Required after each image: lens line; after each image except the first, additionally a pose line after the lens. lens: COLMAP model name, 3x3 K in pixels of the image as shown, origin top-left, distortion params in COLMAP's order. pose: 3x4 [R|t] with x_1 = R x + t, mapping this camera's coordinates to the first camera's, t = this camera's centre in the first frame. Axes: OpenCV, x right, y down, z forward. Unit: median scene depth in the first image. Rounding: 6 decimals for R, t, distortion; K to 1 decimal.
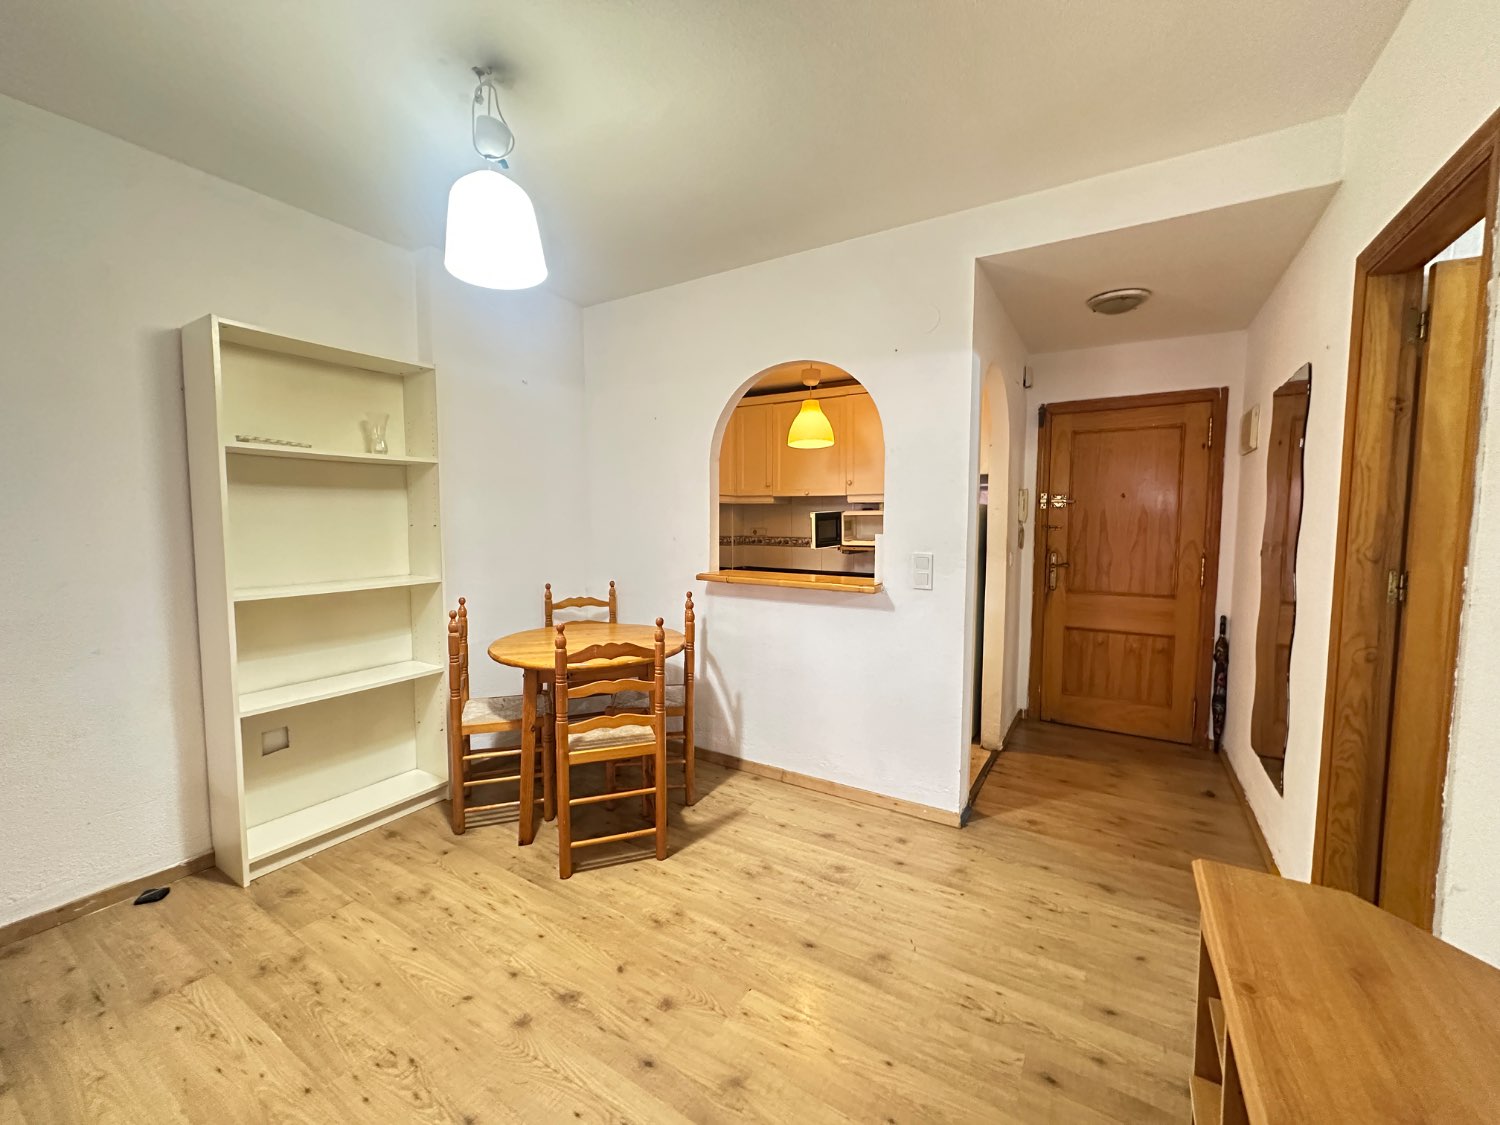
lens RADIAL K [[597.8, 0, 750.6], [0, 597.8, 558.8], [0, 0, 1]] dist [-0.000511, 0.000642]
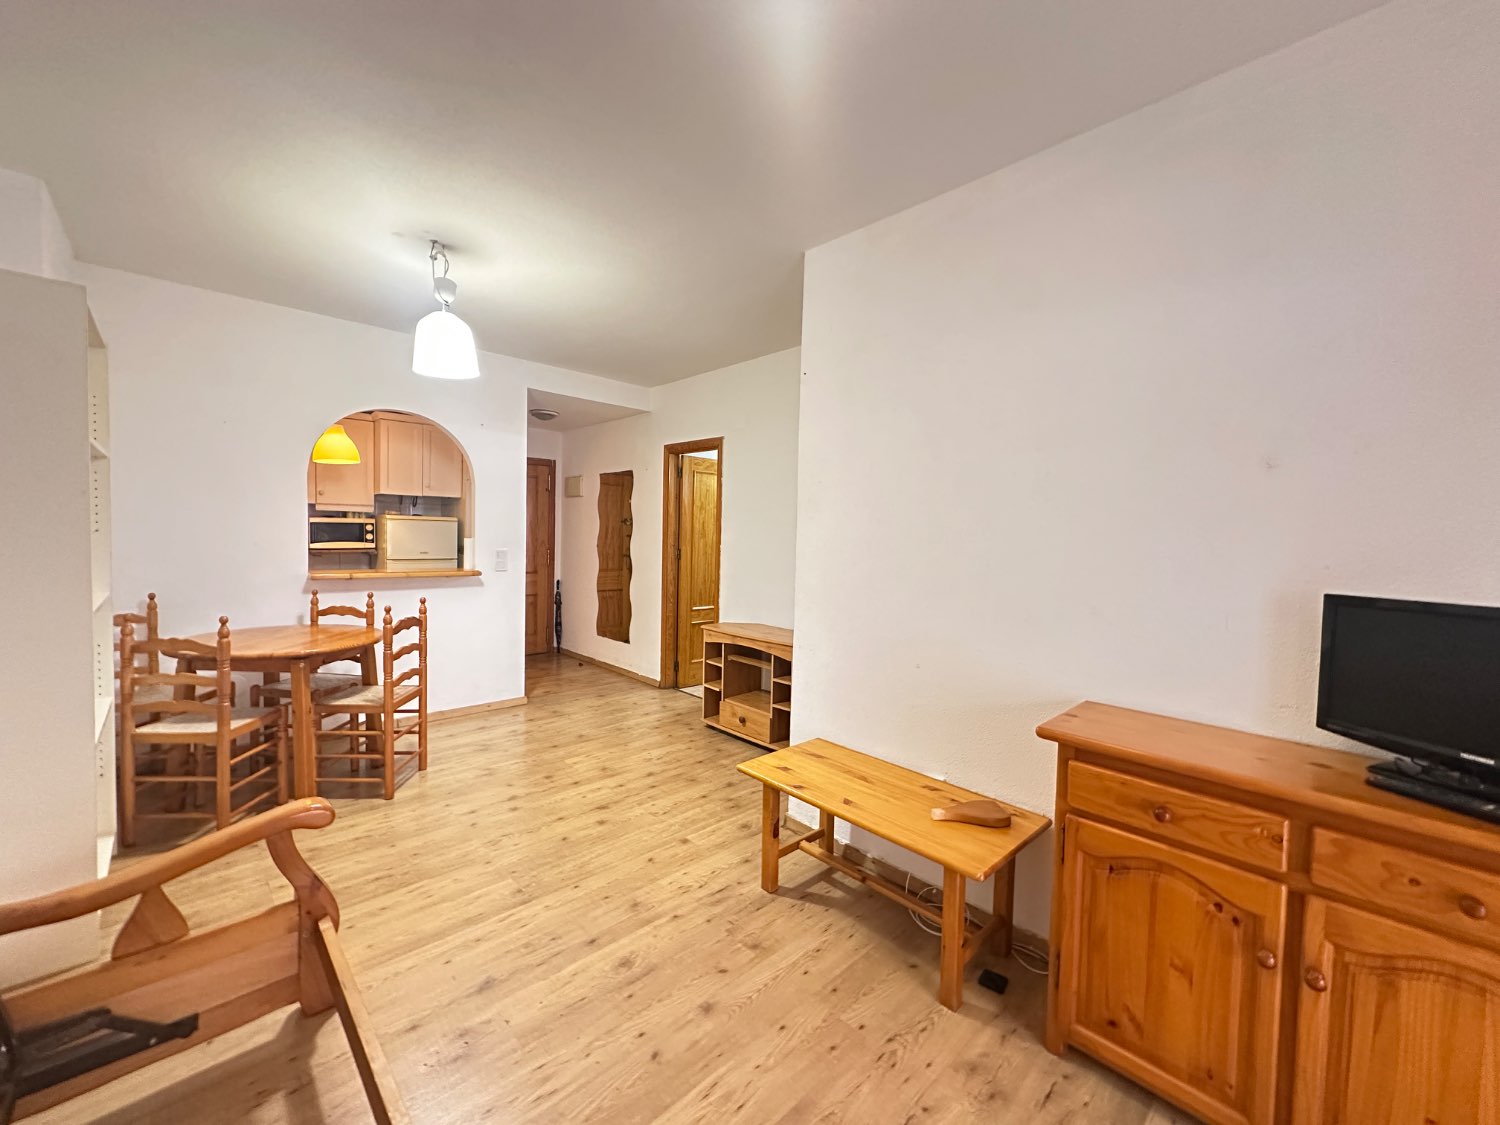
lens RADIAL K [[597.8, 0, 750.6], [0, 597.8, 558.8], [0, 0, 1]] dist [-0.000511, 0.000642]
pose [[0.254156, -0.039109, 0.966372, -1.303894], [0.042242, 0.998677, 0.029307, -0.003067], [-0.966240, 0.033373, 0.255472, -0.122289]]
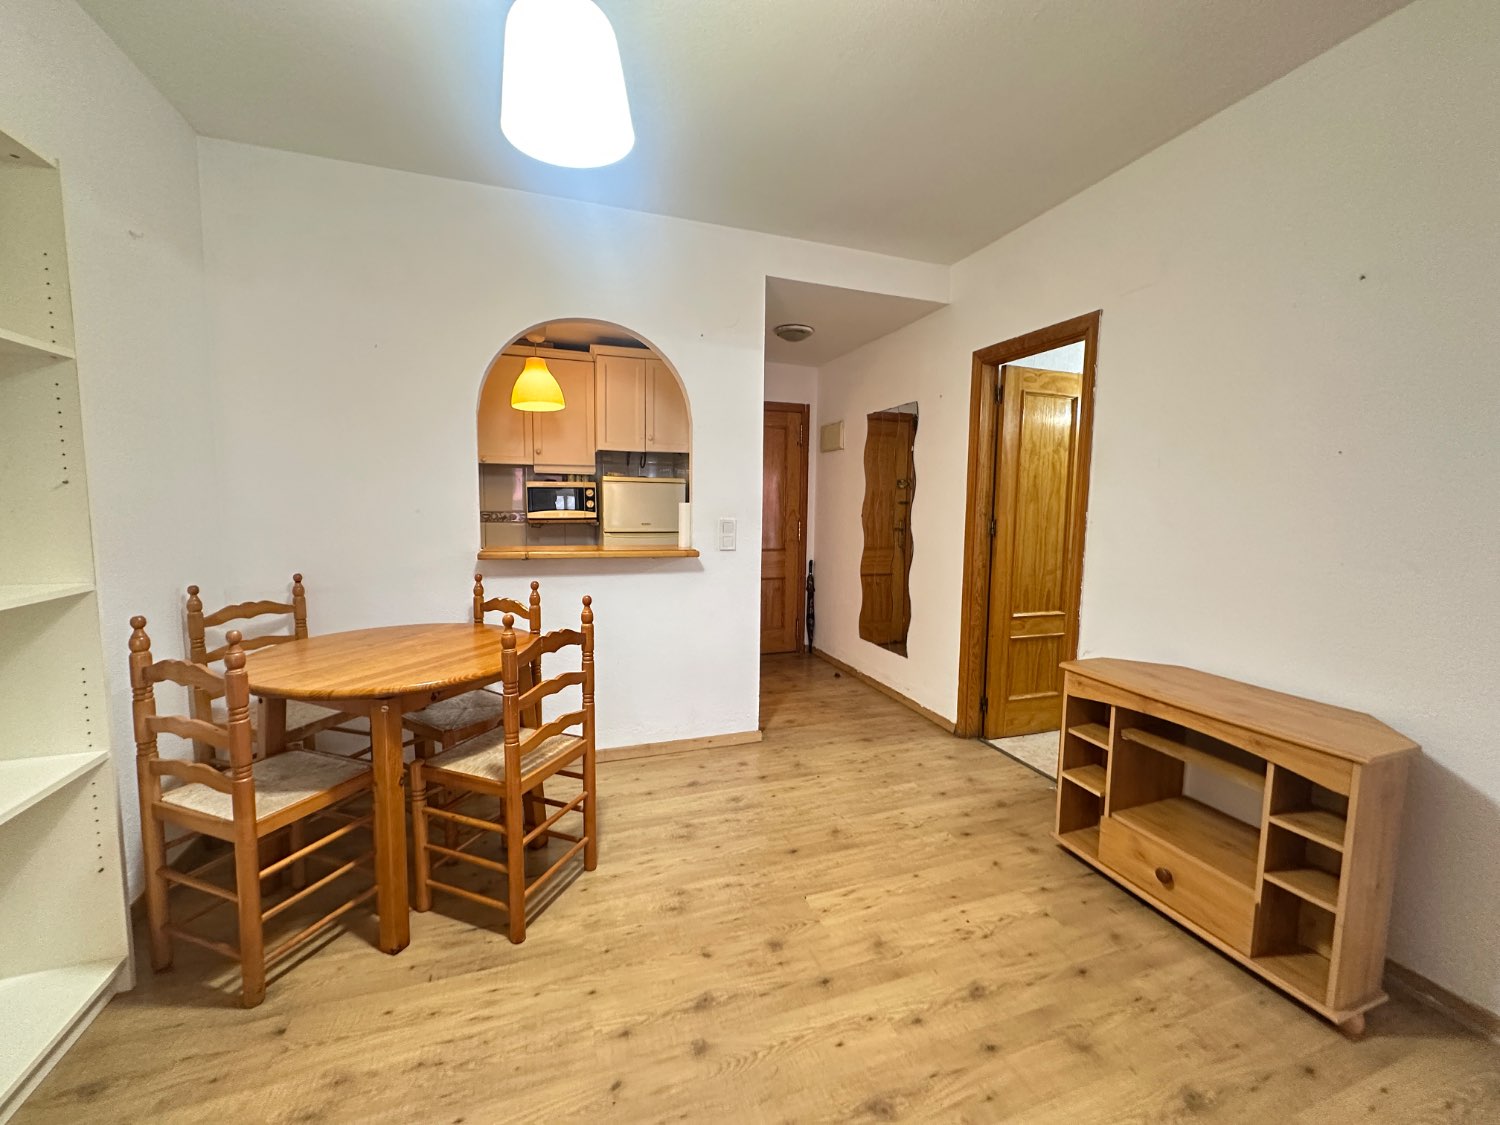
lens RADIAL K [[597.8, 0, 750.6], [0, 597.8, 558.8], [0, 0, 1]] dist [-0.000511, 0.000642]
pose [[0.629021, -0.068617, 0.774354, -0.657184], [0.041163, 0.997639, 0.054966, 0.006550], [-0.776298, -0.002700, 0.630360, 0.264120]]
